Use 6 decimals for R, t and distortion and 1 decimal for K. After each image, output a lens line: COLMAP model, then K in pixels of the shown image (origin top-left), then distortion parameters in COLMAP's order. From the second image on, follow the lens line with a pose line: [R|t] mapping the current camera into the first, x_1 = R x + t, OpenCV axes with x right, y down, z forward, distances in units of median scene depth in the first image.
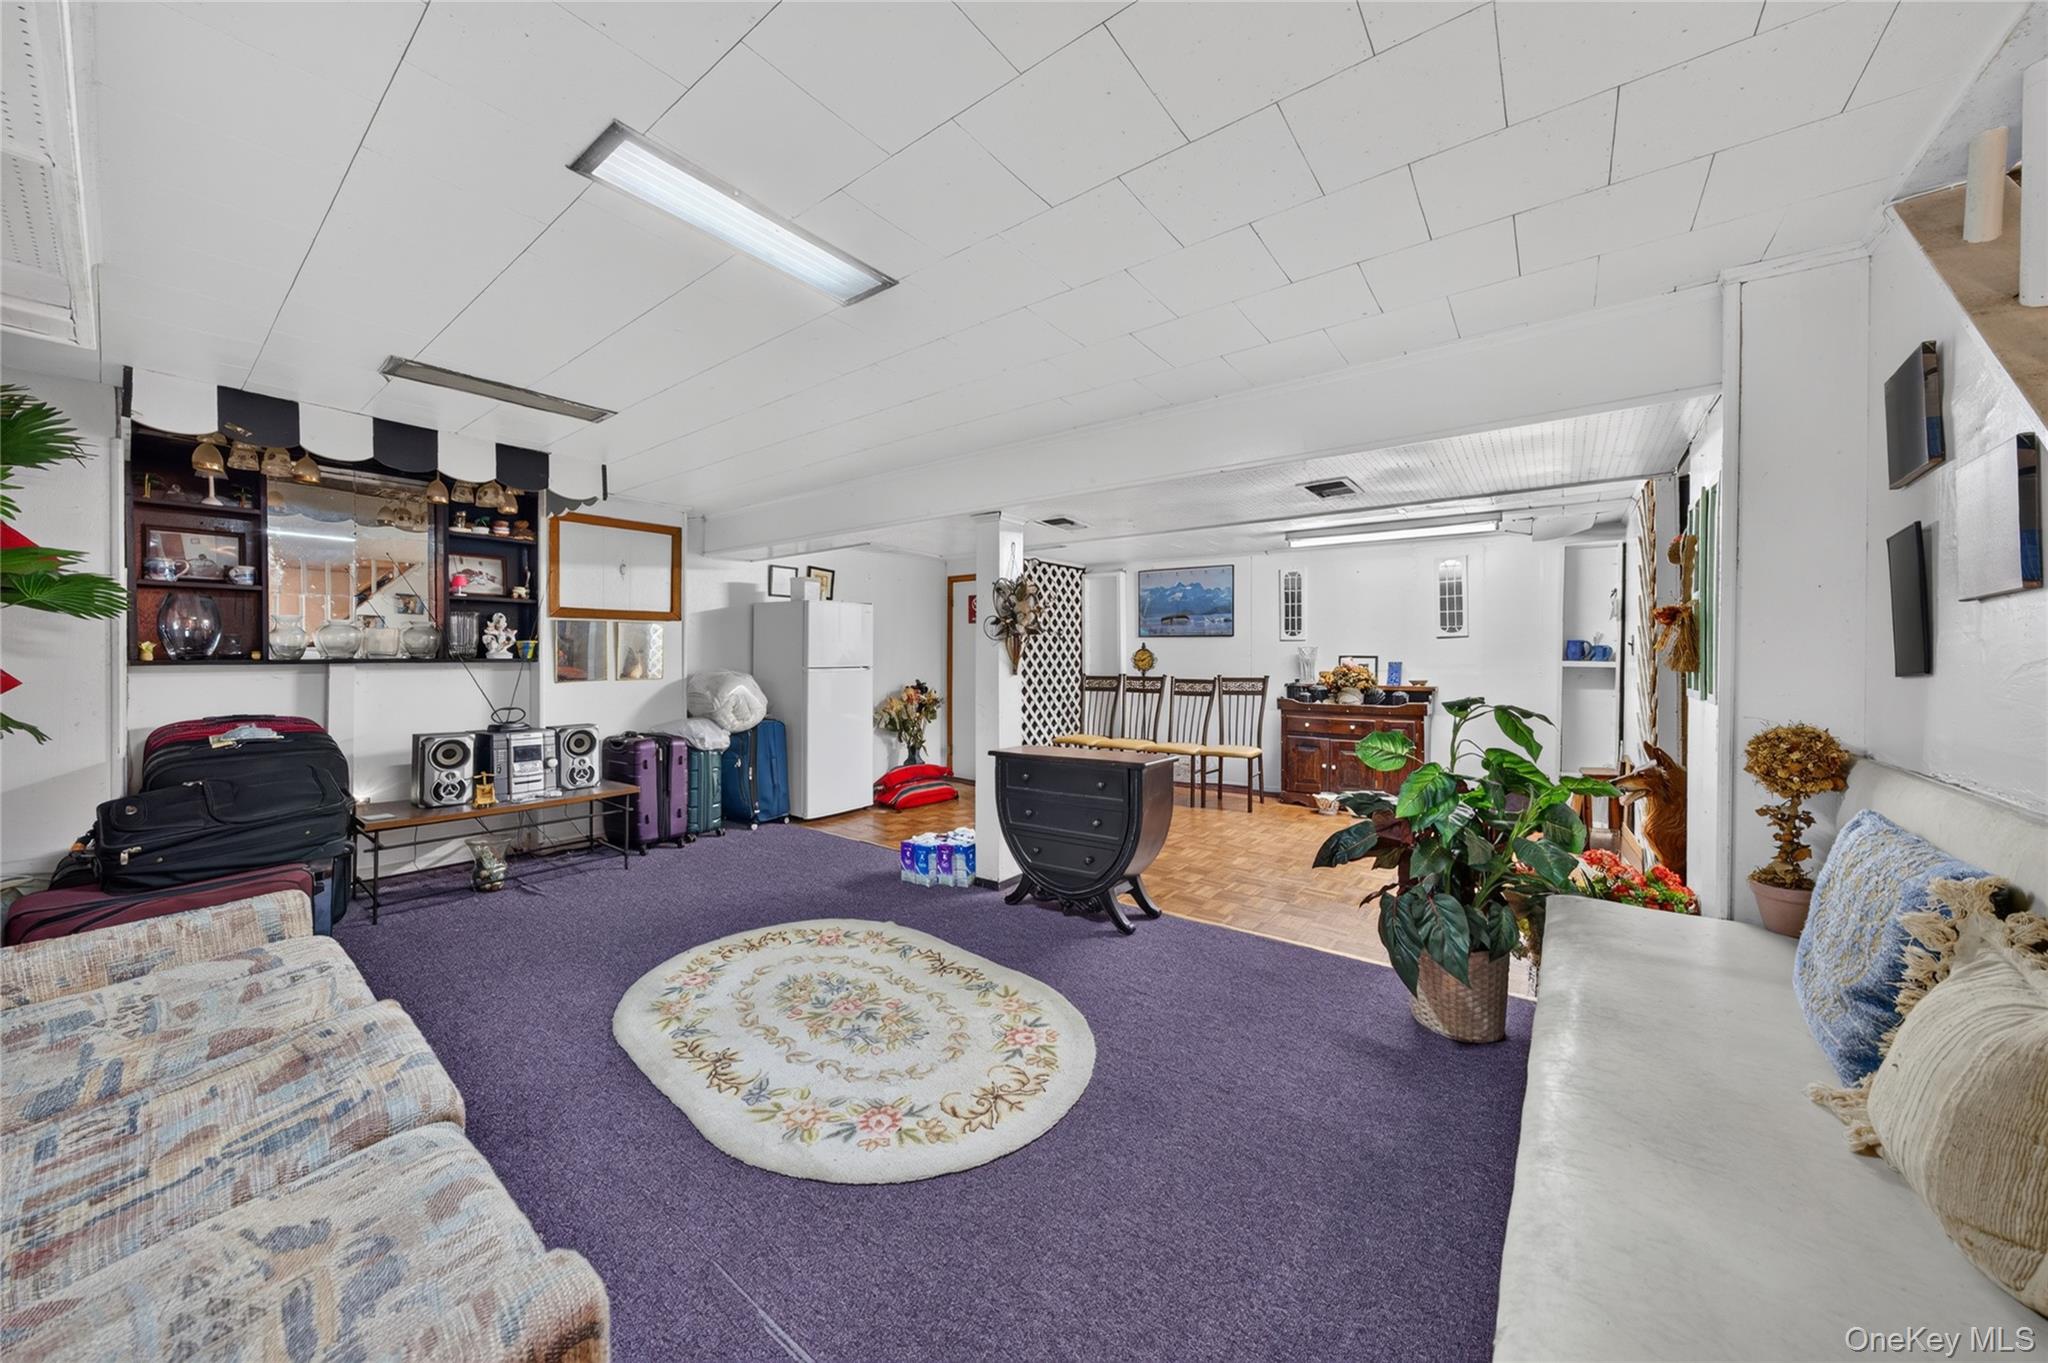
lens RADIAL K [[706.6, 0, 1017.6], [0, 706.6, 680.6], [0, 0, 1]] dist [-0.009875, 0.005038]
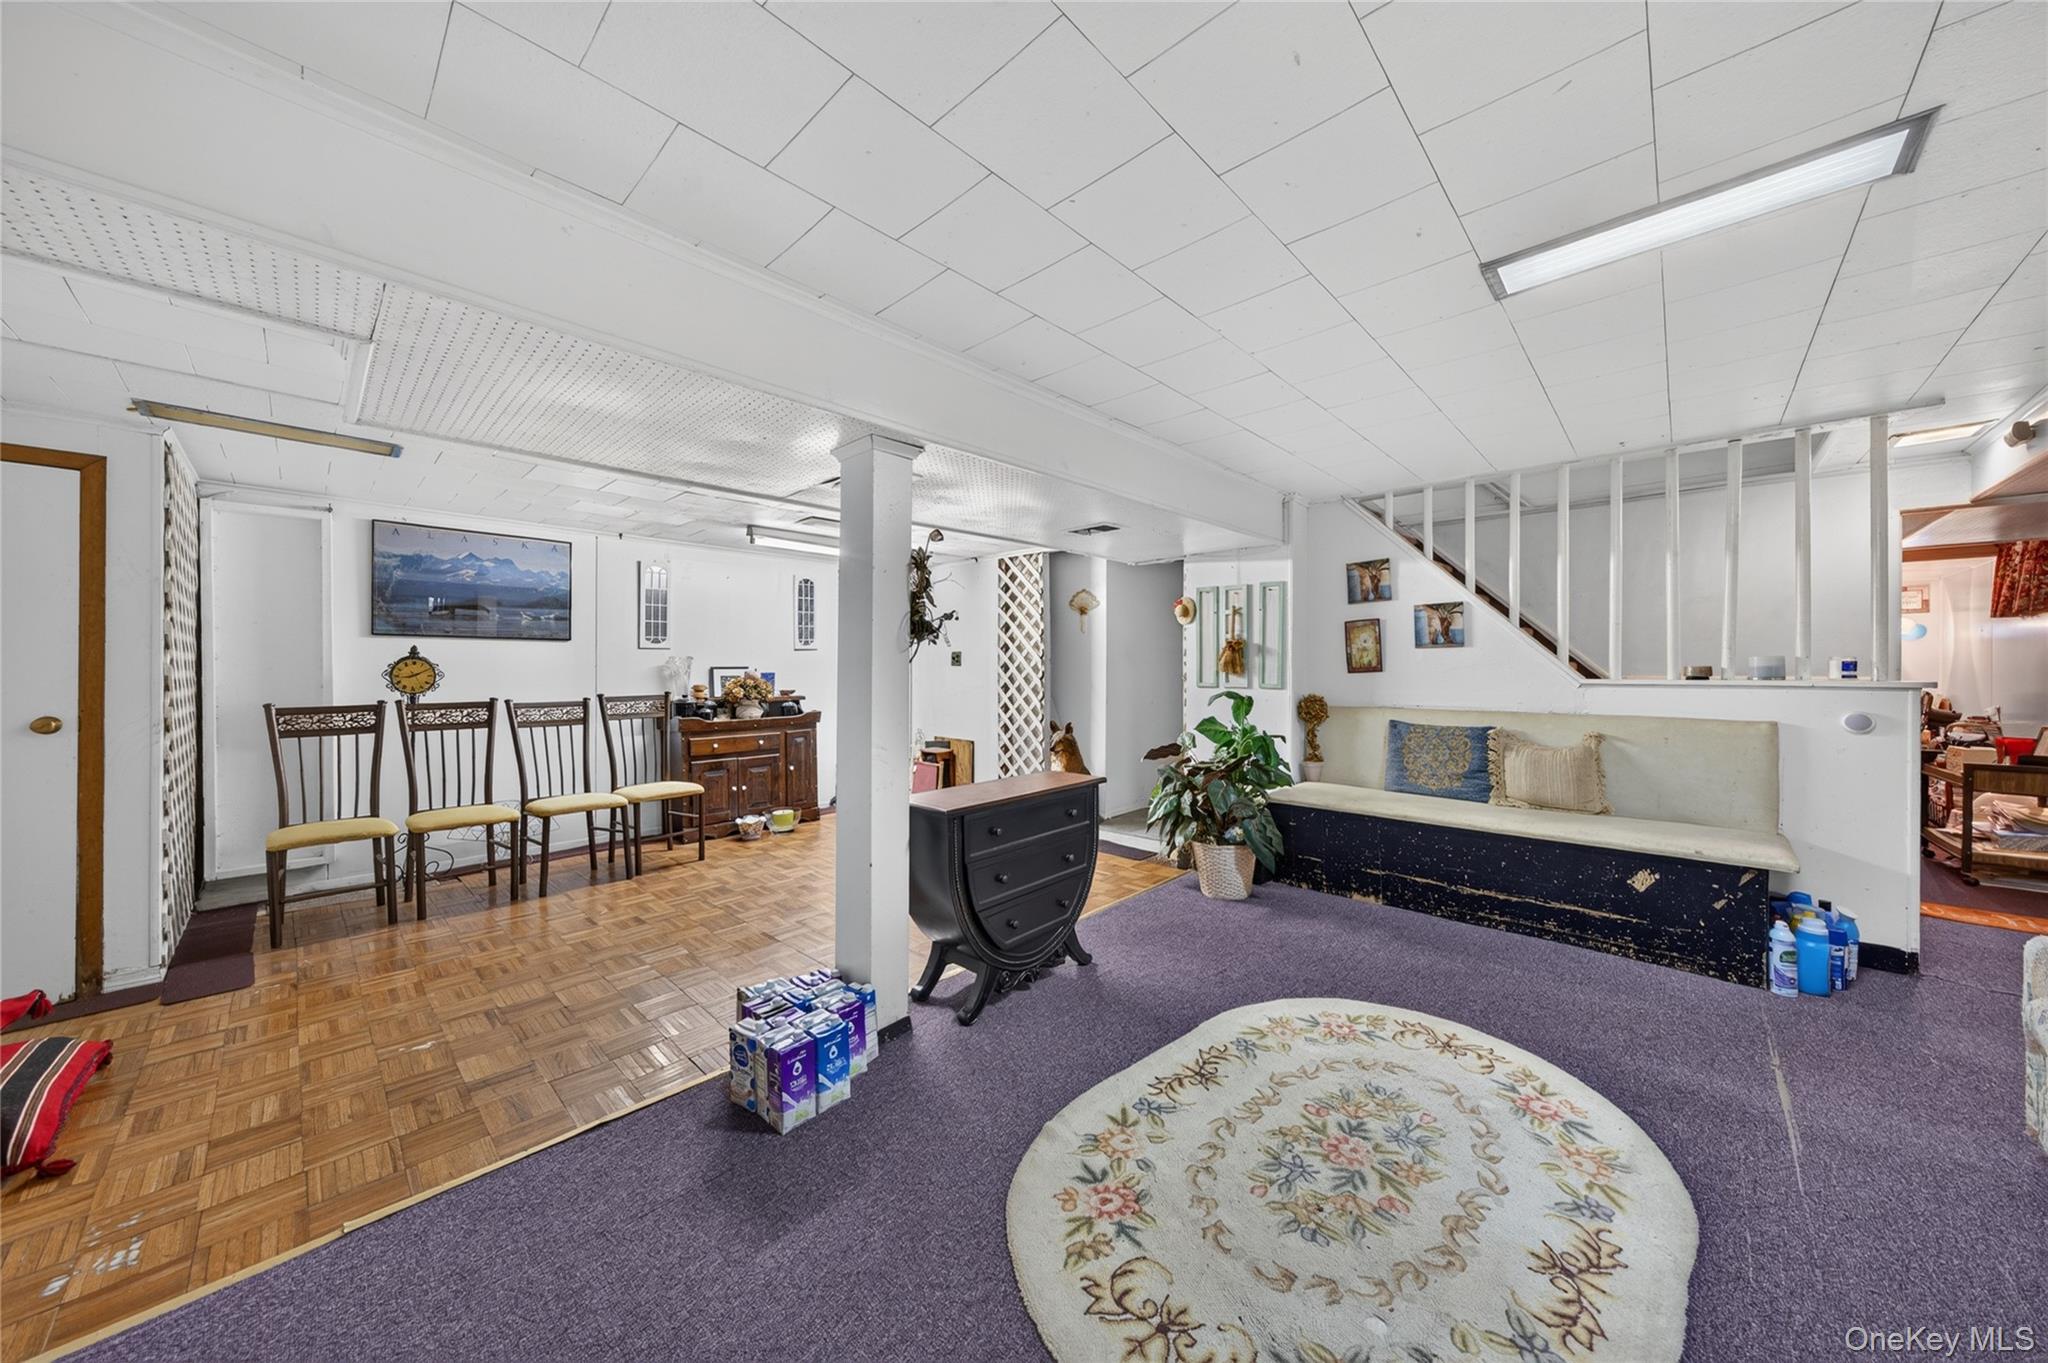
lens RADIAL K [[706.6, 0, 1017.6], [0, 706.6, 680.6], [0, 0, 1]] dist [-0.009875, 0.005038]
pose [[0.094273, -0.022297, 0.995297, -0.905265], [0.039439, 0.999048, 0.018645, -0.041433], [-0.994765, 0.037496, 0.095063, 1.153591]]
